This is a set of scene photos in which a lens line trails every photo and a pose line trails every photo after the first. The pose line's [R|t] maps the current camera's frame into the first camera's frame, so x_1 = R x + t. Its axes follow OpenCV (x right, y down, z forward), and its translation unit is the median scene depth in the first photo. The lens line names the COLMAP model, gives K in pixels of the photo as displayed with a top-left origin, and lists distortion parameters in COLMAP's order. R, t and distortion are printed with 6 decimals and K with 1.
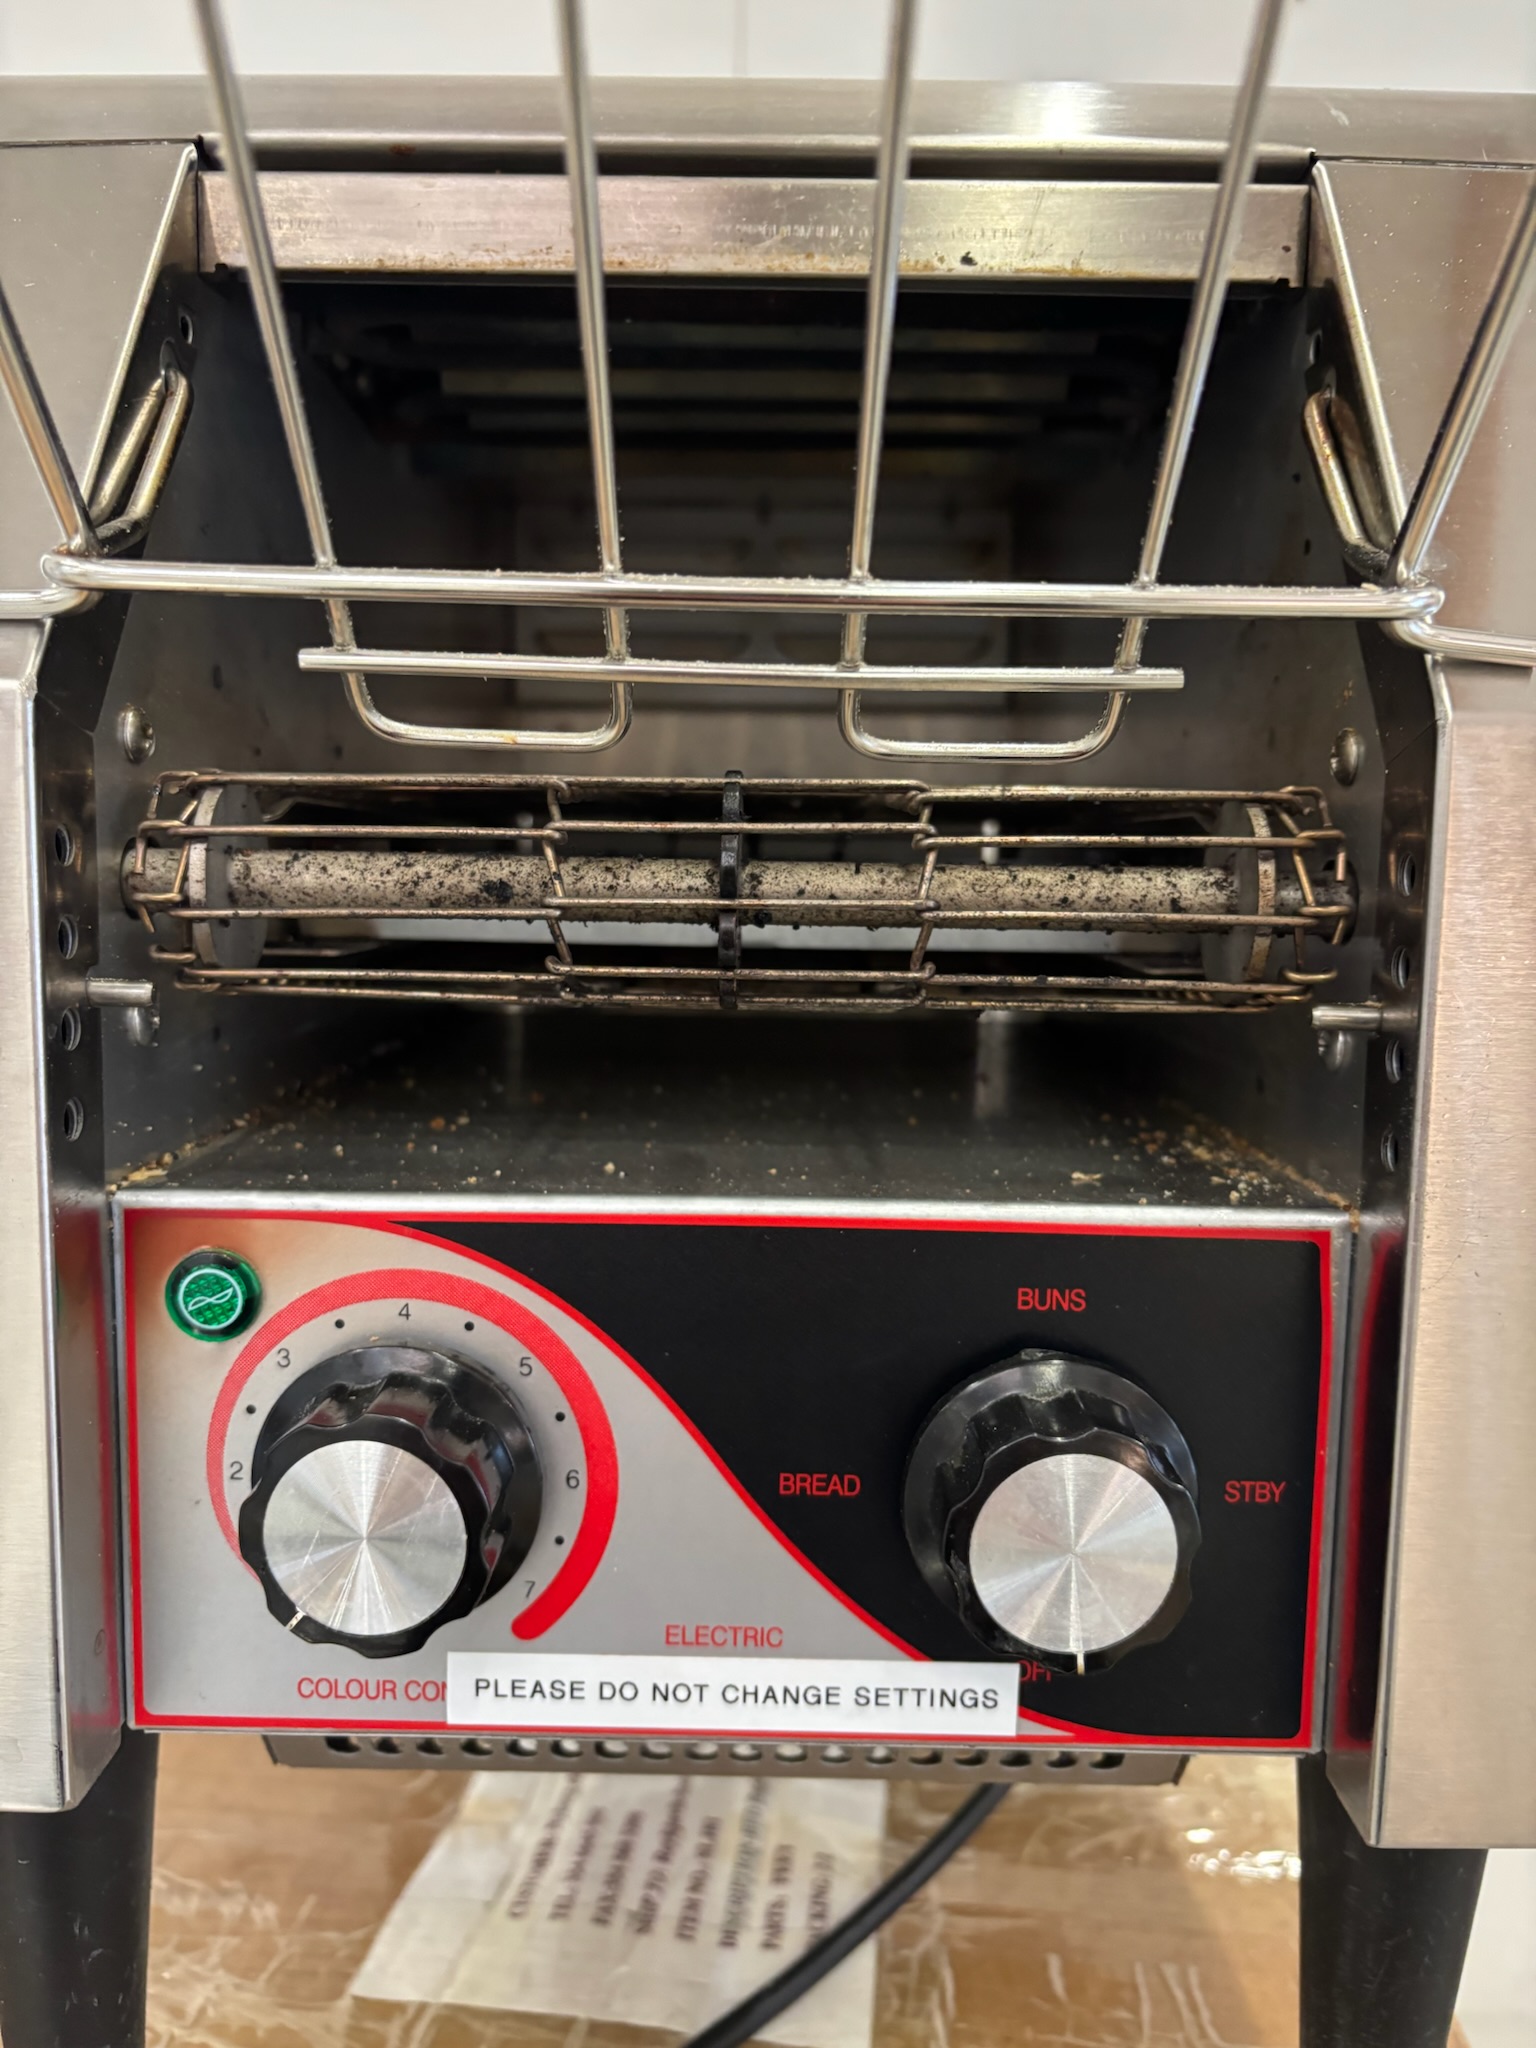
lens RADIAL K [[1643.4, 0, 768.0], [0, 1643.4, 1024.0], [0, 0, 1]] dist [0.046121, -0.057092]
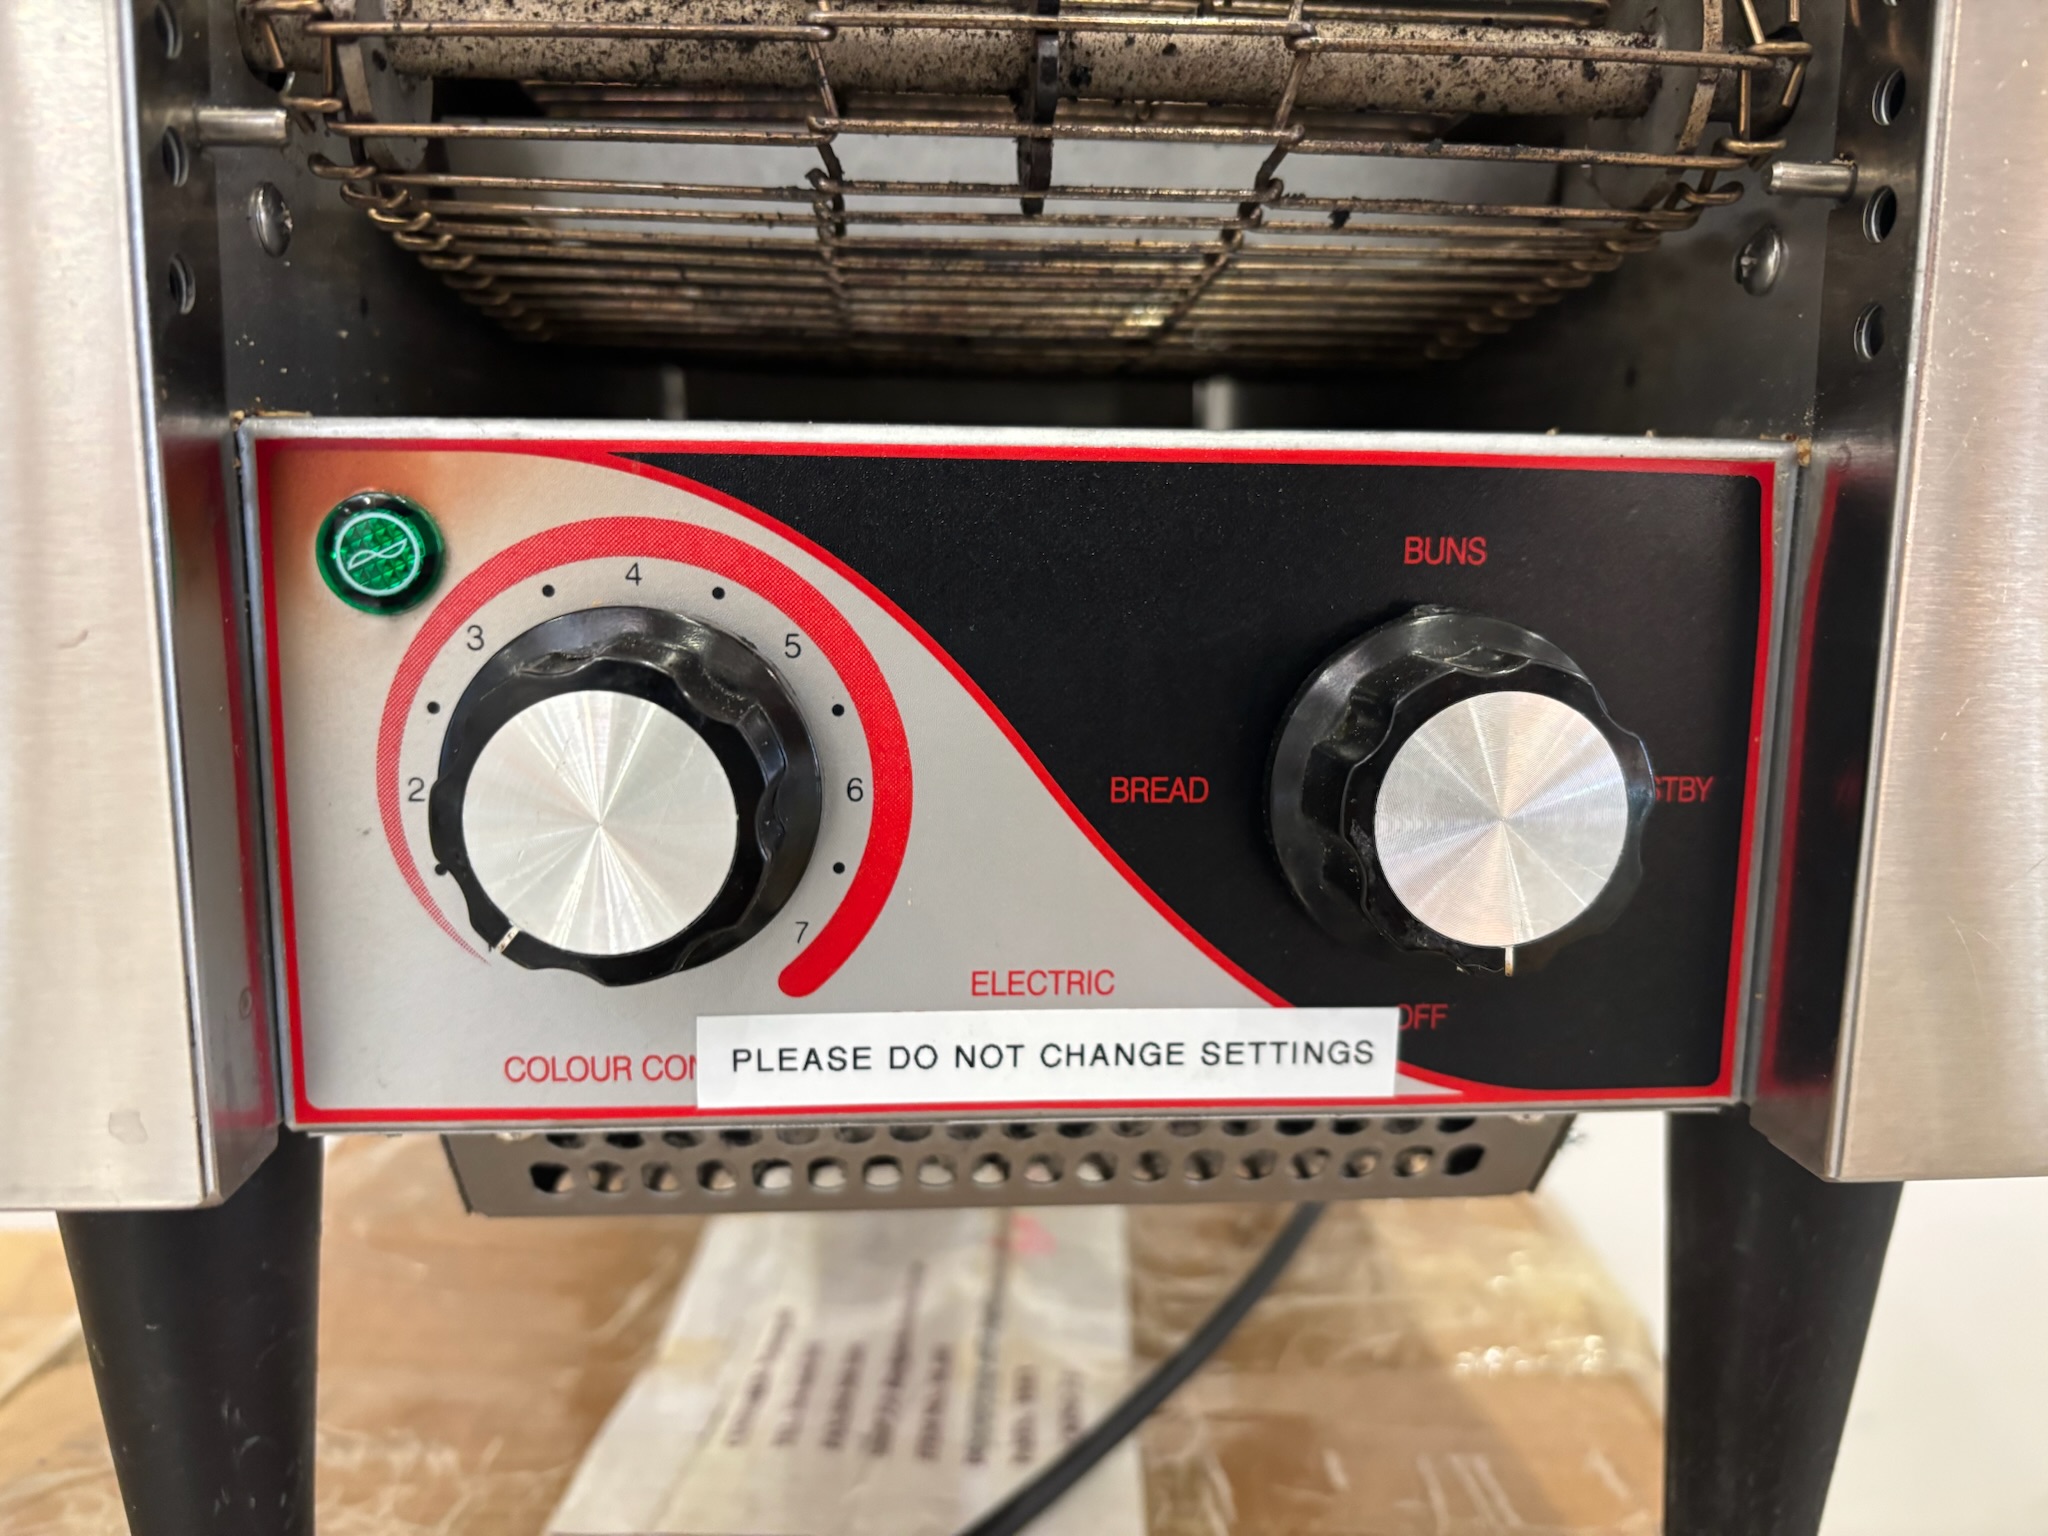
lens RADIAL K [[1634.5, 0, 1040.5], [0, 1634.5, 771.6], [0, 0, 1]] dist [0.027780, -0.046386]
pose [[0.995974, -0.018226, 0.087776, -0.096165], [0.014572, 0.999007, 0.042091, 0.231734], [-0.088456, -0.040643, 0.995251, 0.204555]]
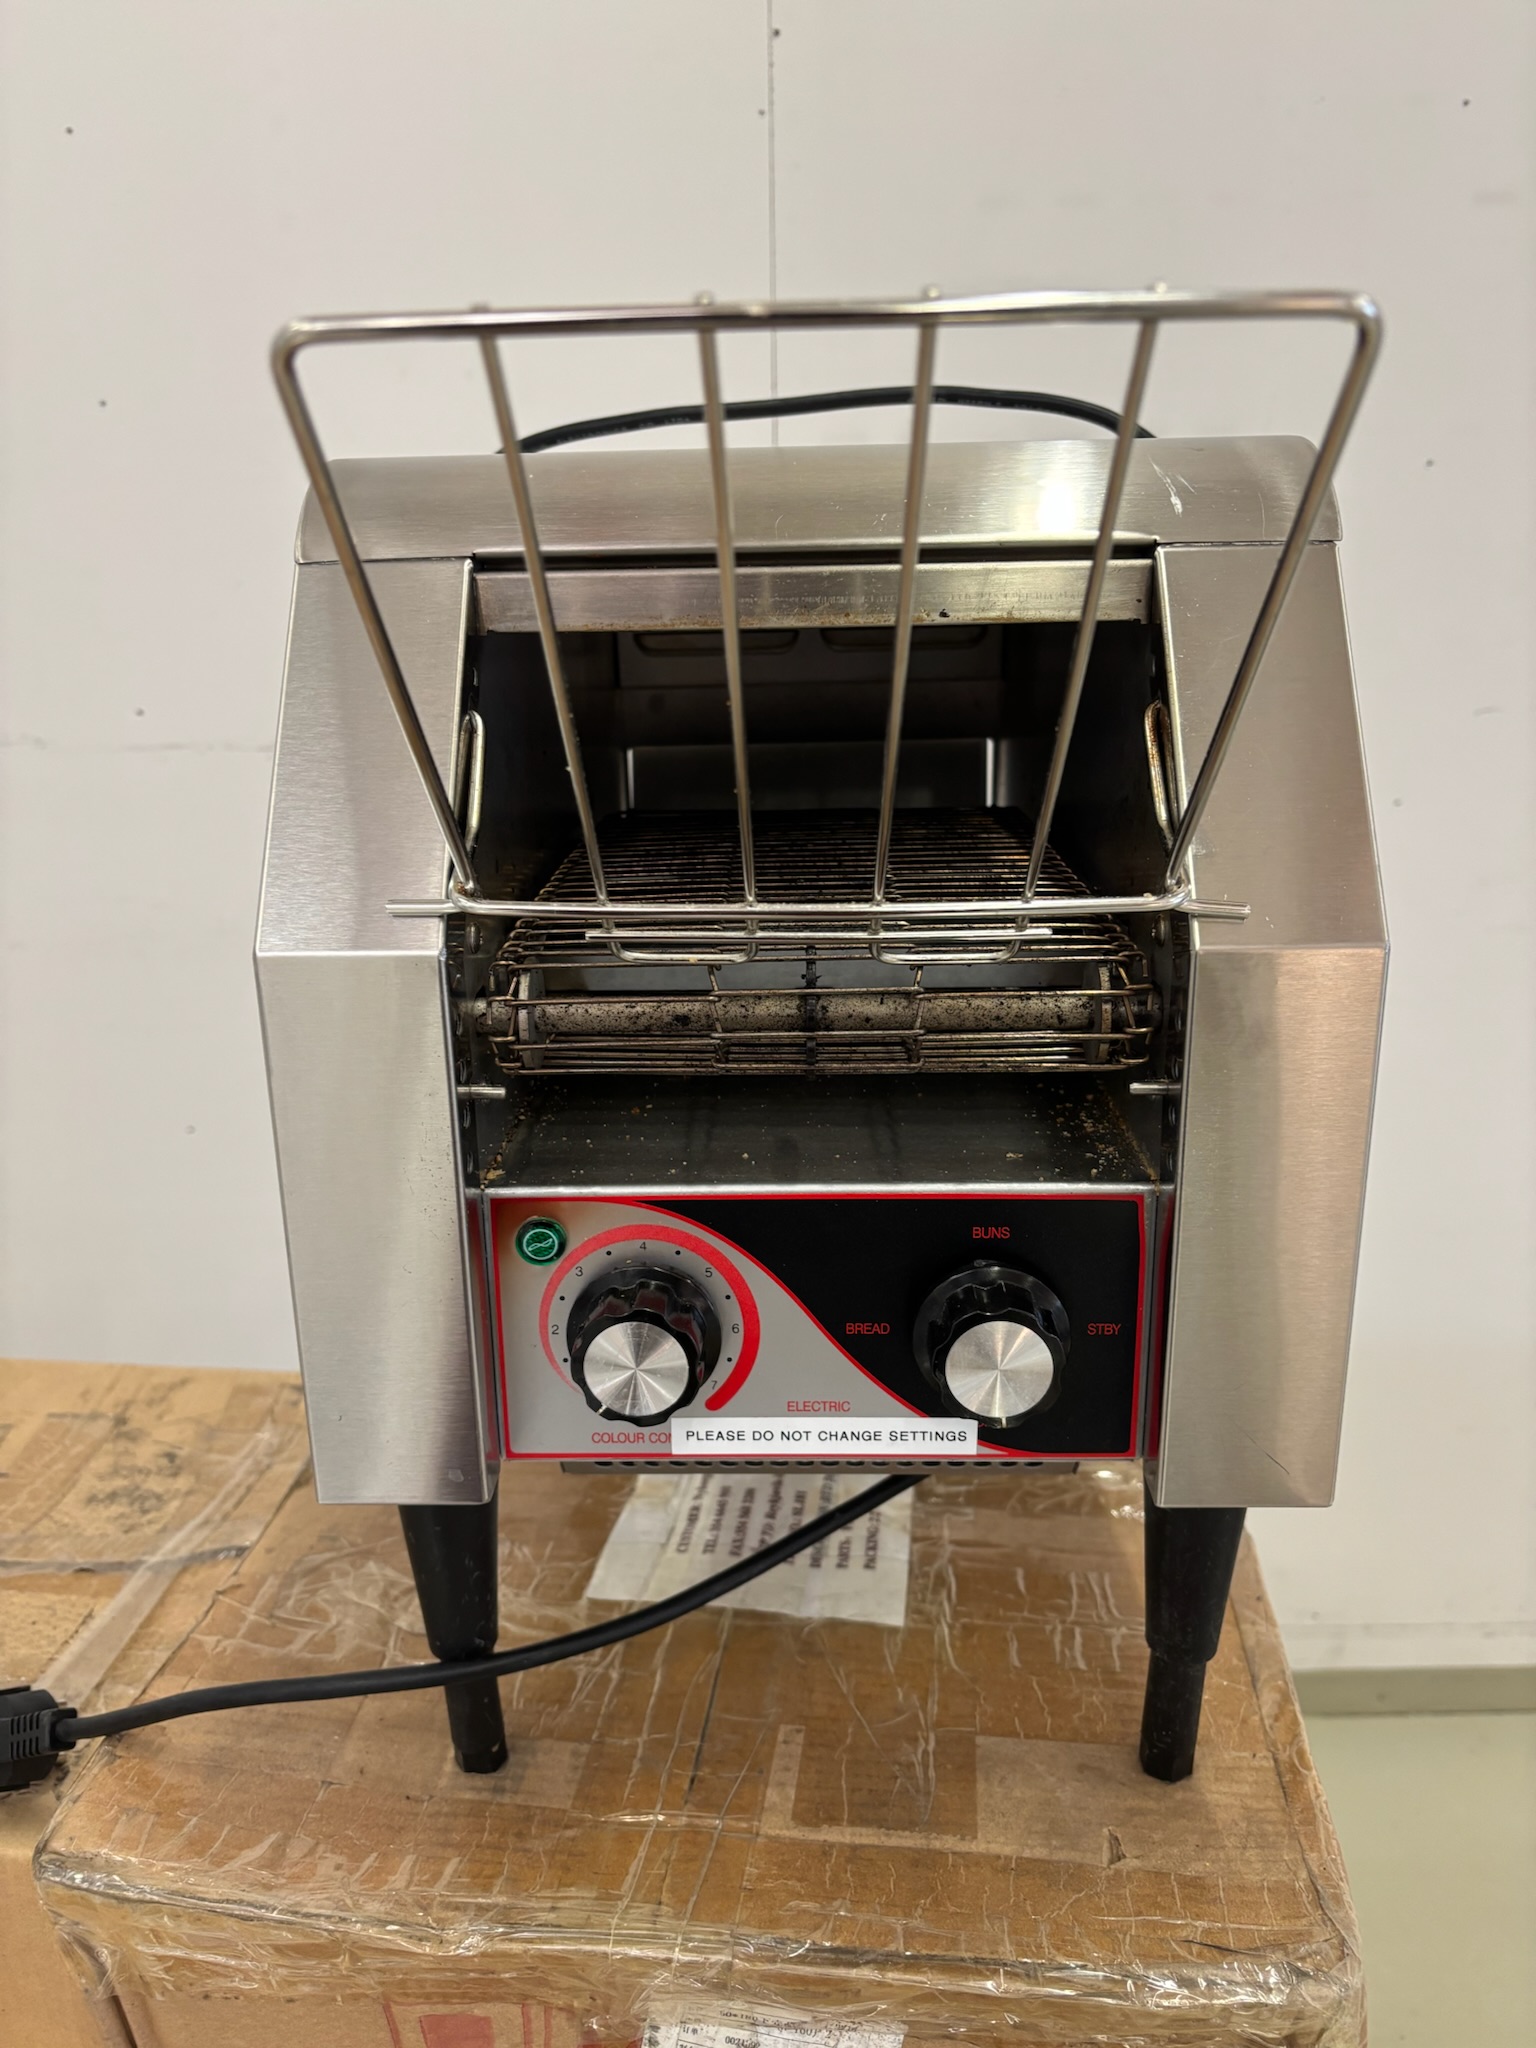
lens RADIAL K [[1643.4, 0, 768.0], [0, 1643.4, 1024.0], [0, 0, 1]] dist [0.046121, -0.057092]
pose [[0.999322, -0.026064, -0.026014, -0.023997], [0.030295, 0.983499, 0.178361, -0.388867], [0.020936, -0.179029, 0.983621, -0.754855]]
